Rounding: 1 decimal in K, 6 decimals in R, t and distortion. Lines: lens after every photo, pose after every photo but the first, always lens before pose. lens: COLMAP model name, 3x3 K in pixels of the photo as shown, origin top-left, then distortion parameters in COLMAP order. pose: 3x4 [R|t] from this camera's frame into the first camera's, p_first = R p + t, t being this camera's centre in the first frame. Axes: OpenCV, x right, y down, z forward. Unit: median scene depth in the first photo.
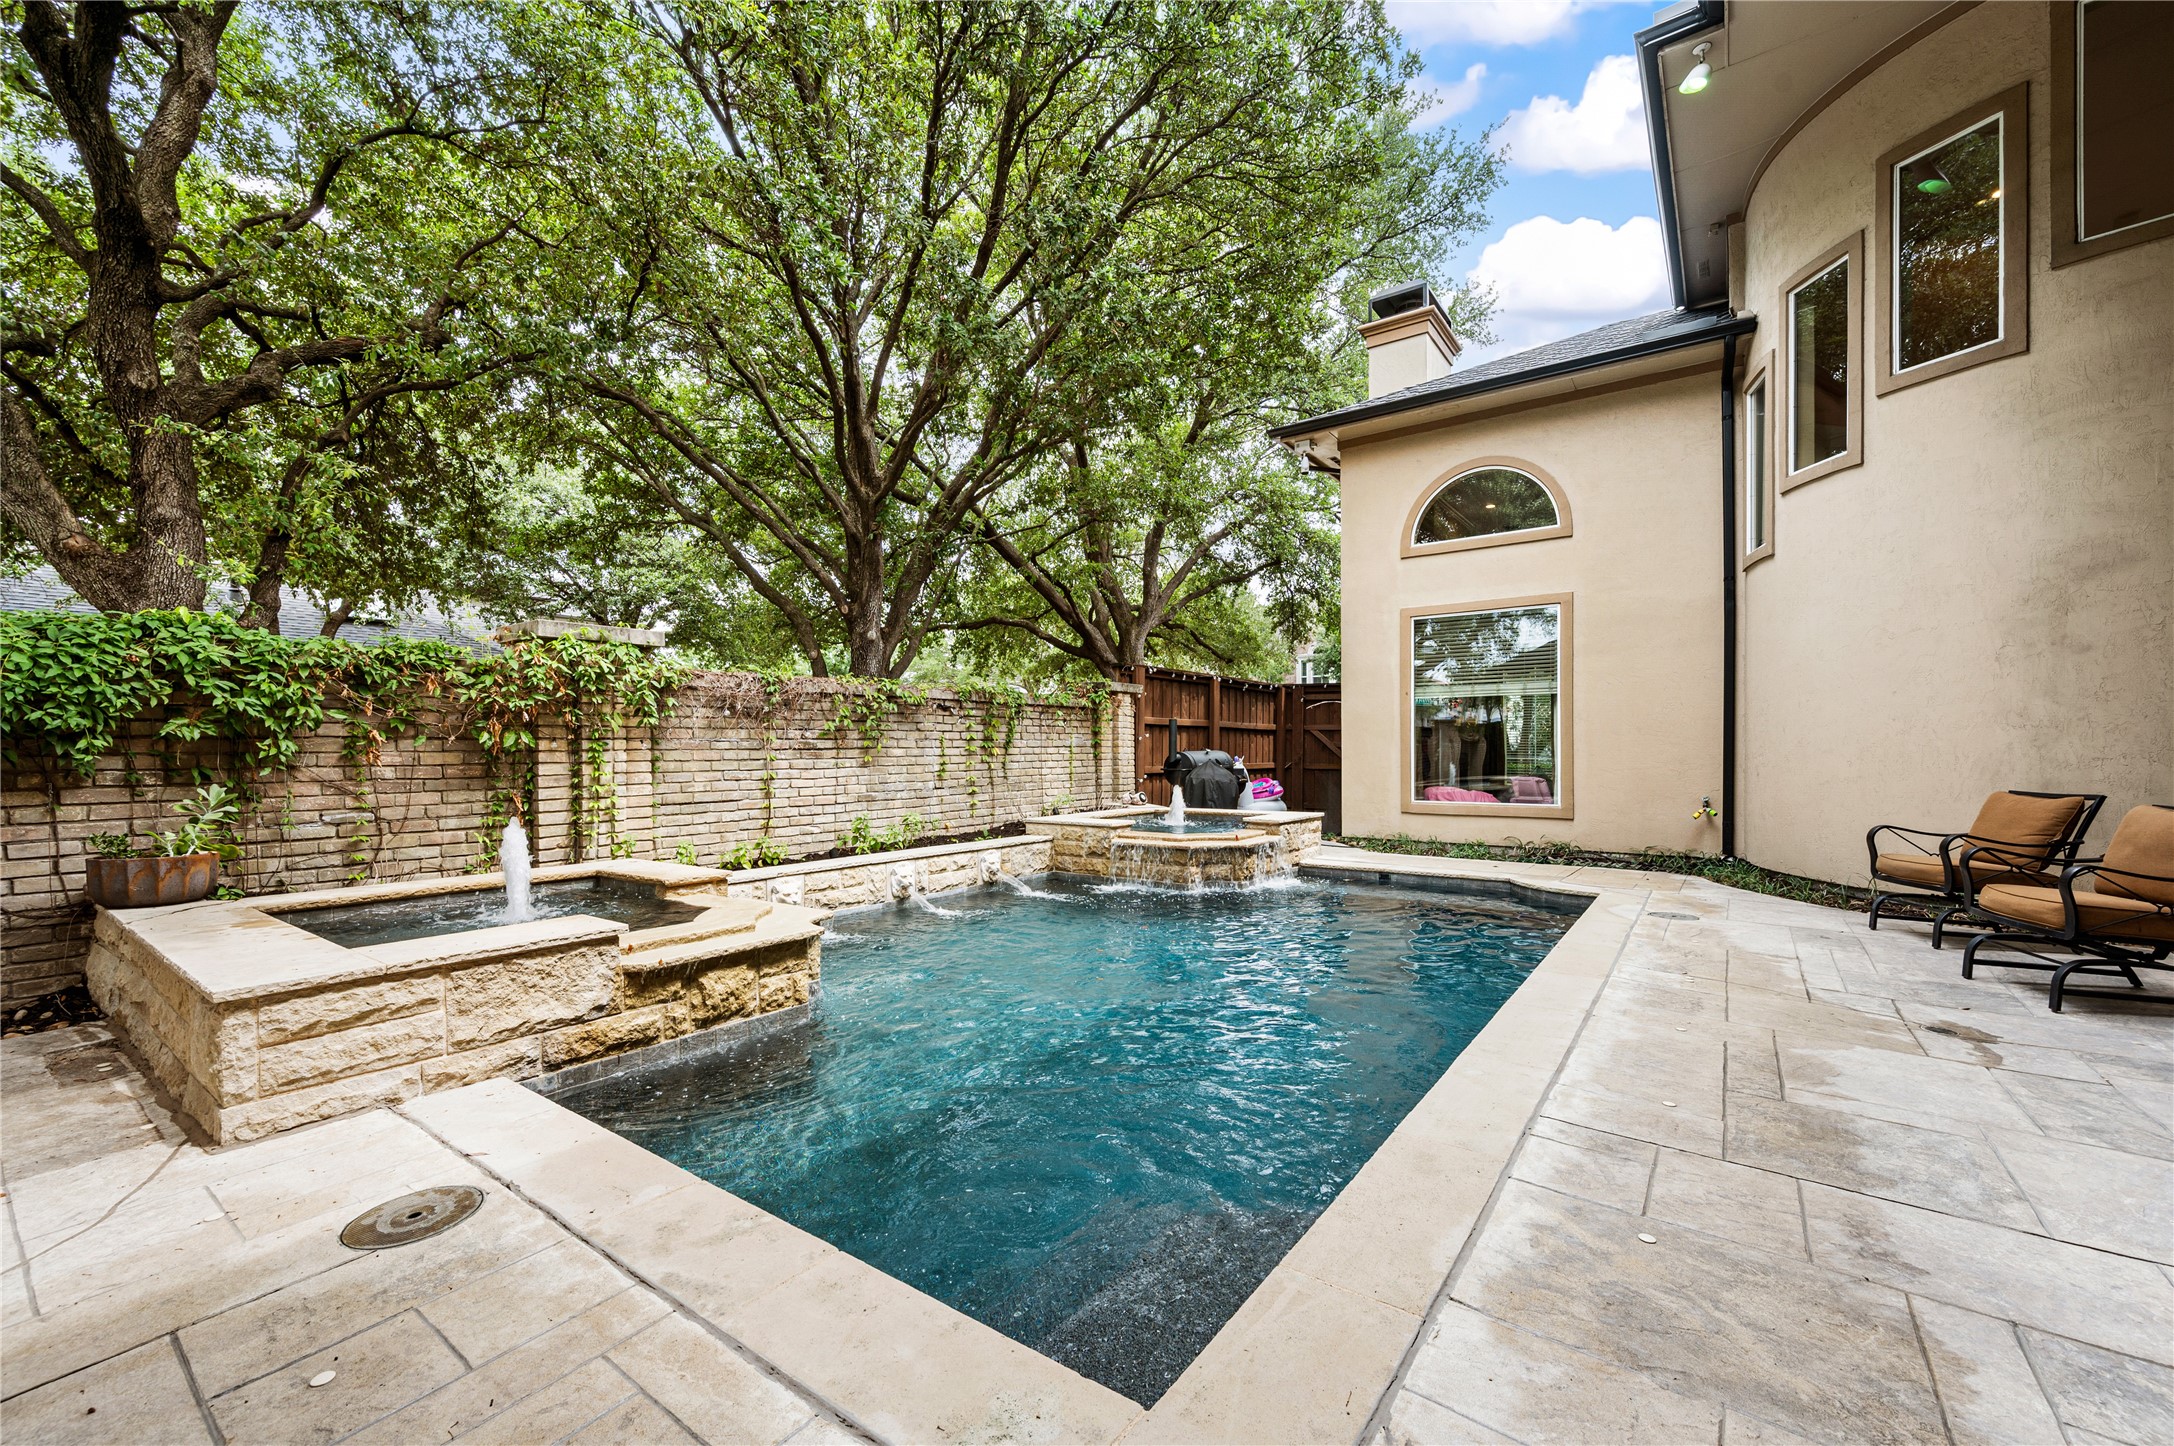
lens RADIAL K [[878.2, 0, 1105.9], [0, 878.2, 740.4], [0, 0, 1]] dist [0.003118, -0.000324]
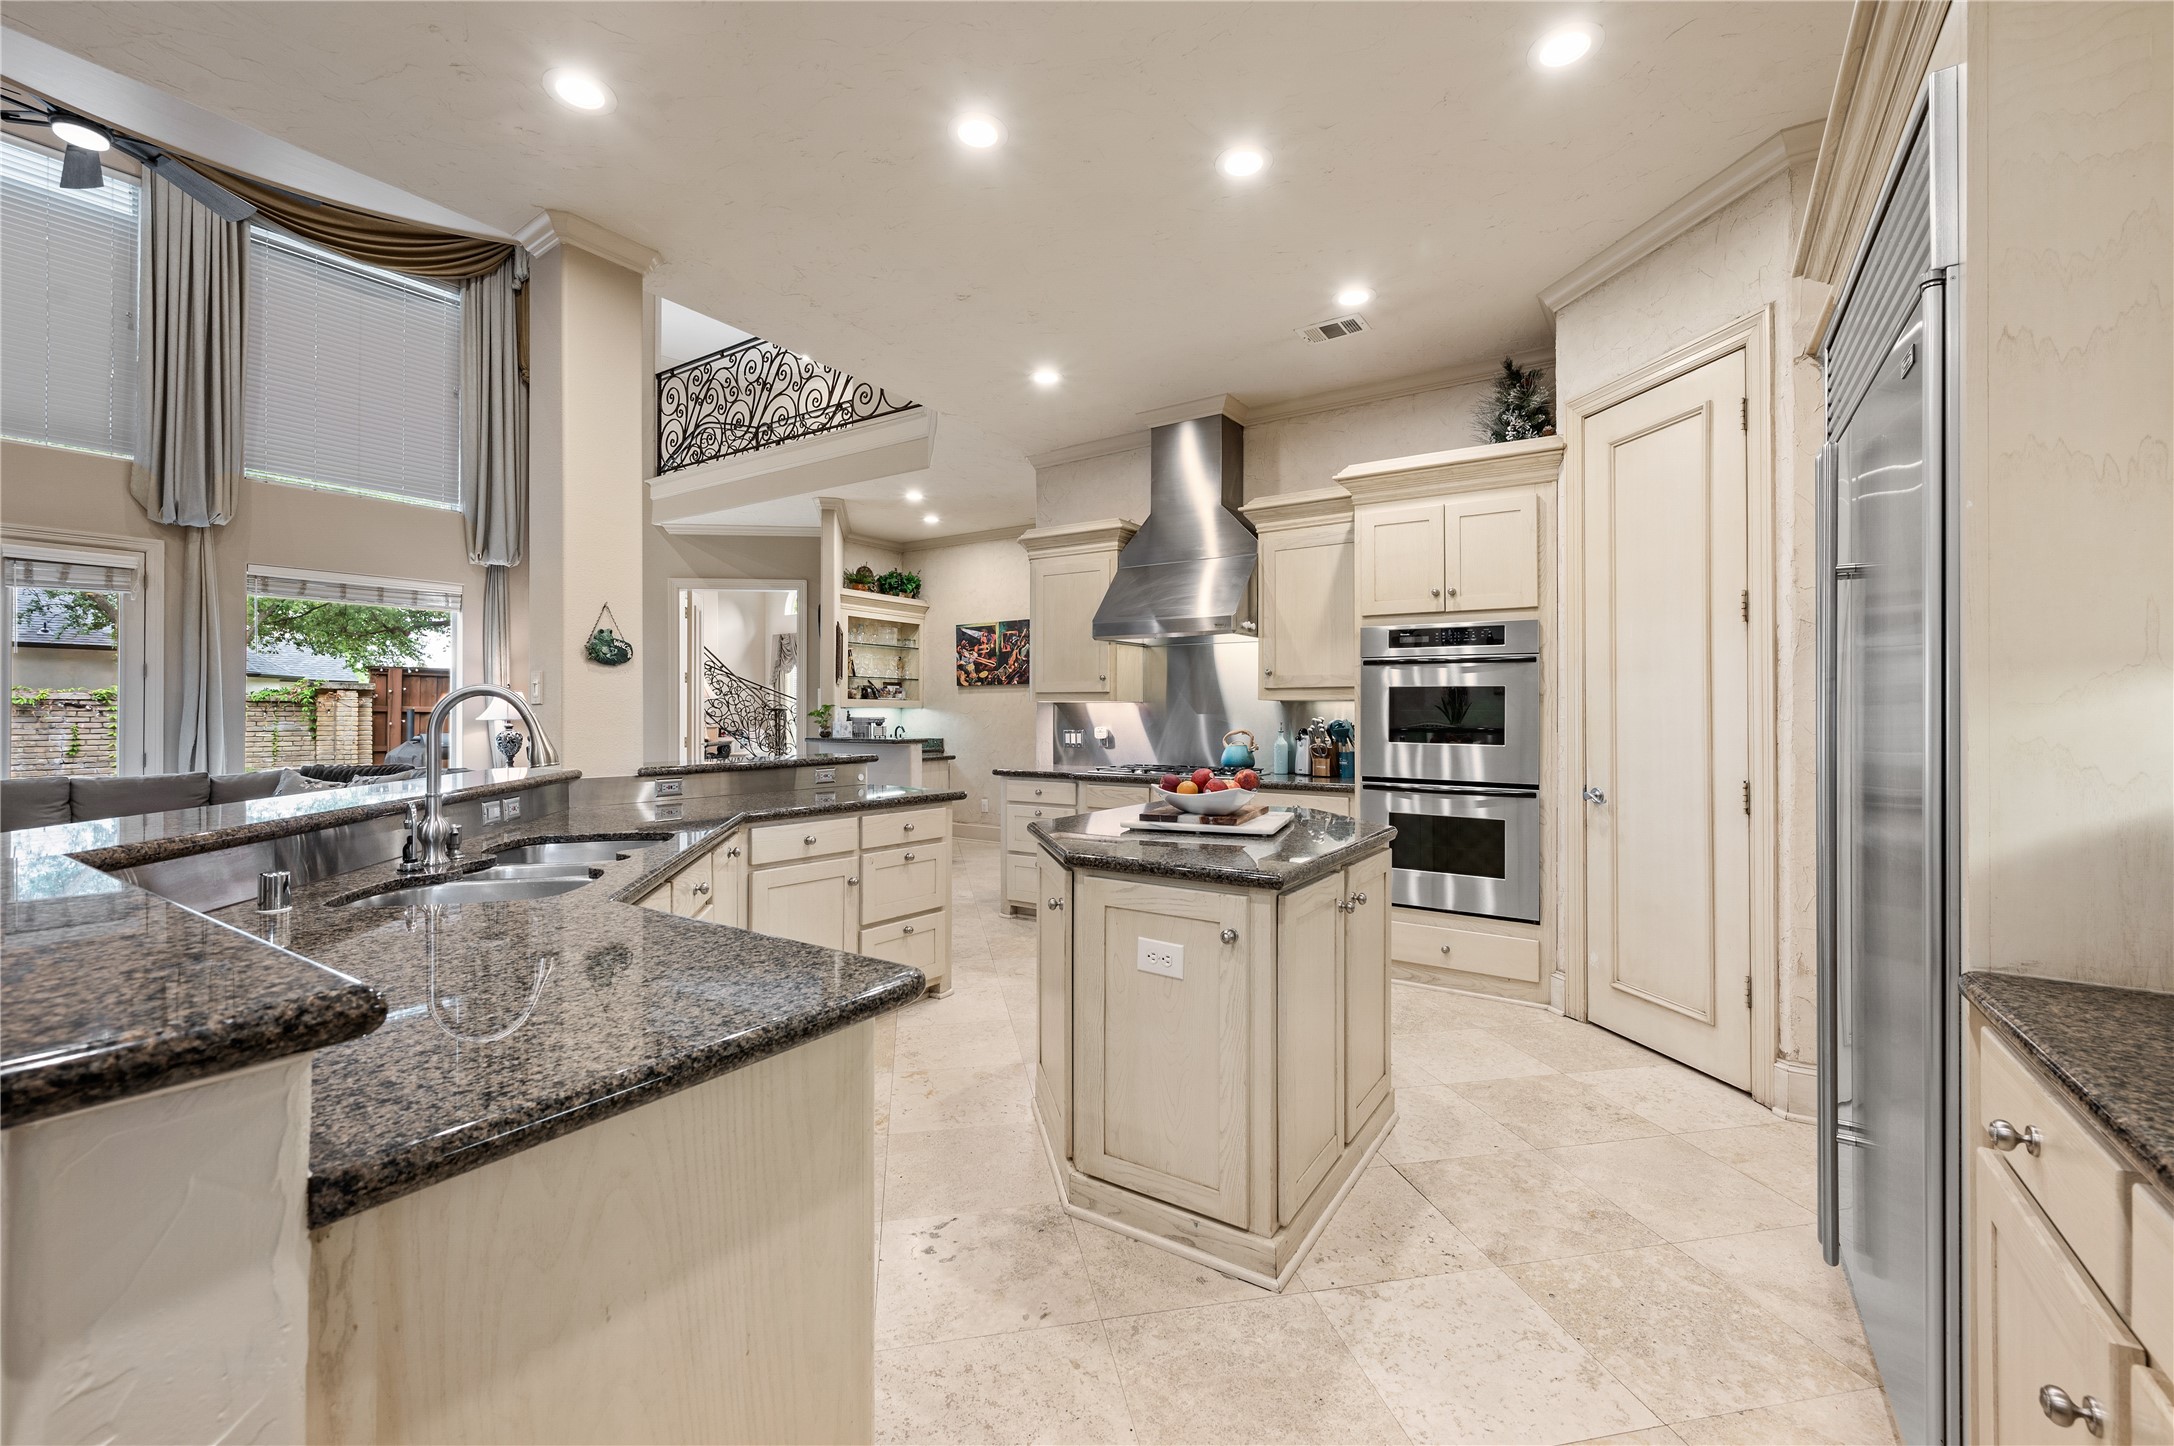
lens RADIAL K [[878.2, 0, 1102.1], [0, 878.2, 701.4], [0, 0, 1]] dist [0.003118, -0.000324]
pose [[0.999412, 0.004664, 0.033971, 2.094383], [-0.004430, 0.999966, -0.006962, -0.061129], [-0.034002, 0.006807, 0.999399, -0.700339]]
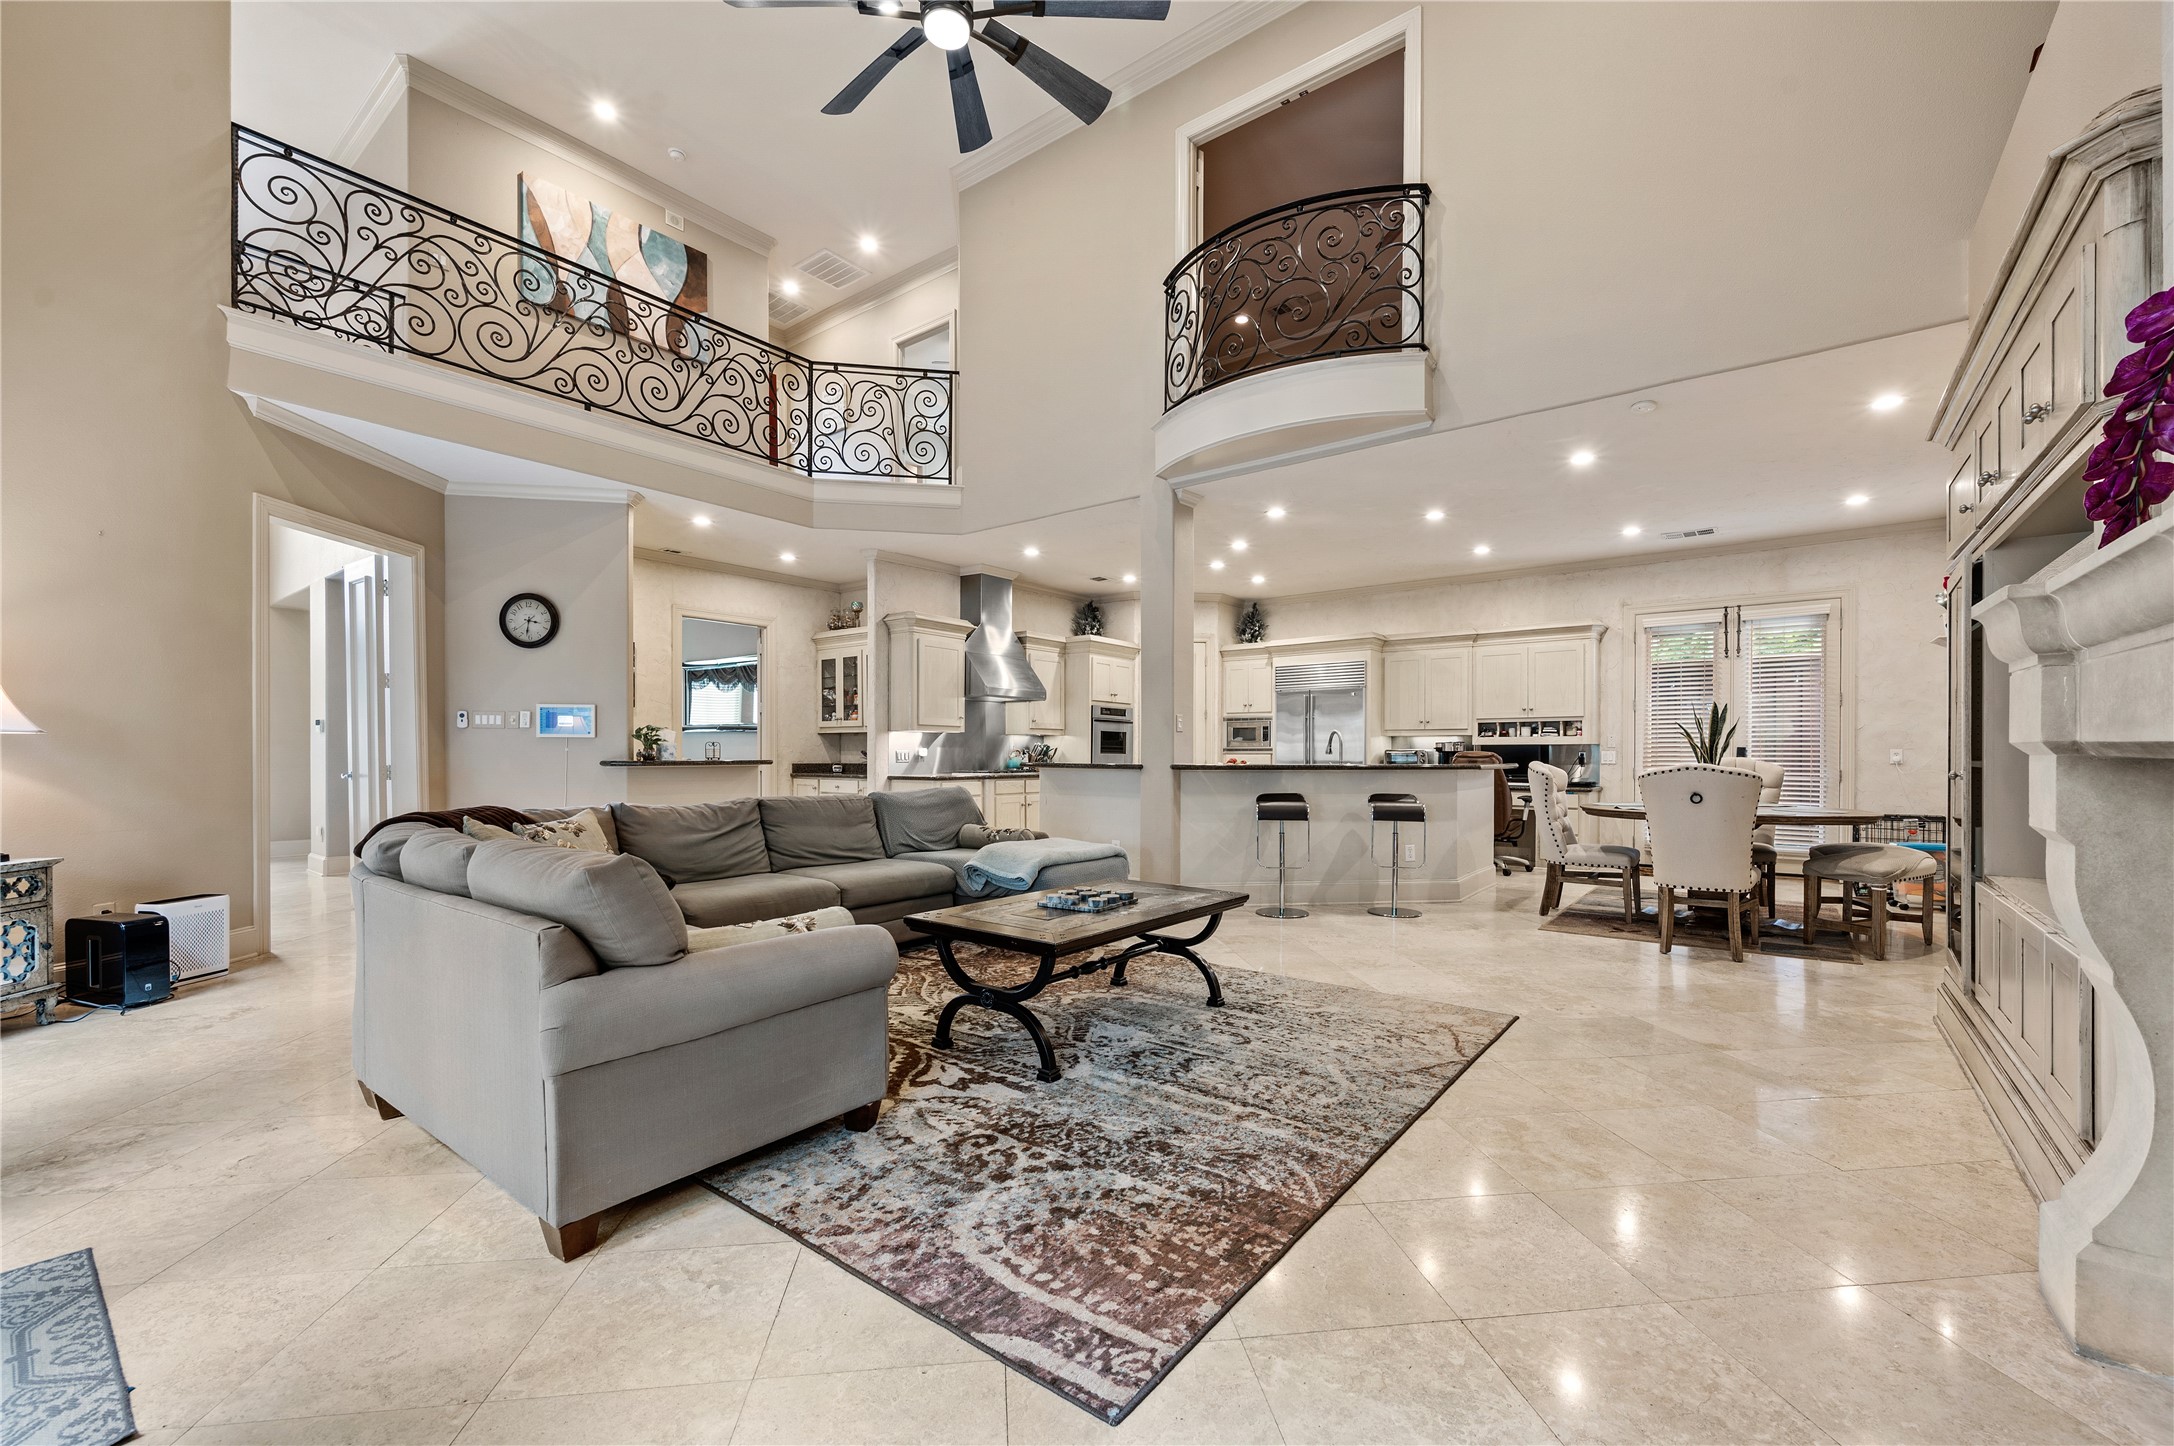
lens RADIAL K [[878.2, 0, 1084.7], [0, 878.2, 753.5], [0, 0, 1]] dist [0.003118, -0.000324]
pose [[0.047700, 0.001700, 0.998860, 0.589218], [-0.008280, 0.999965, -0.001306, -0.028071], [-0.998827, -0.008208, 0.047713, -0.040371]]
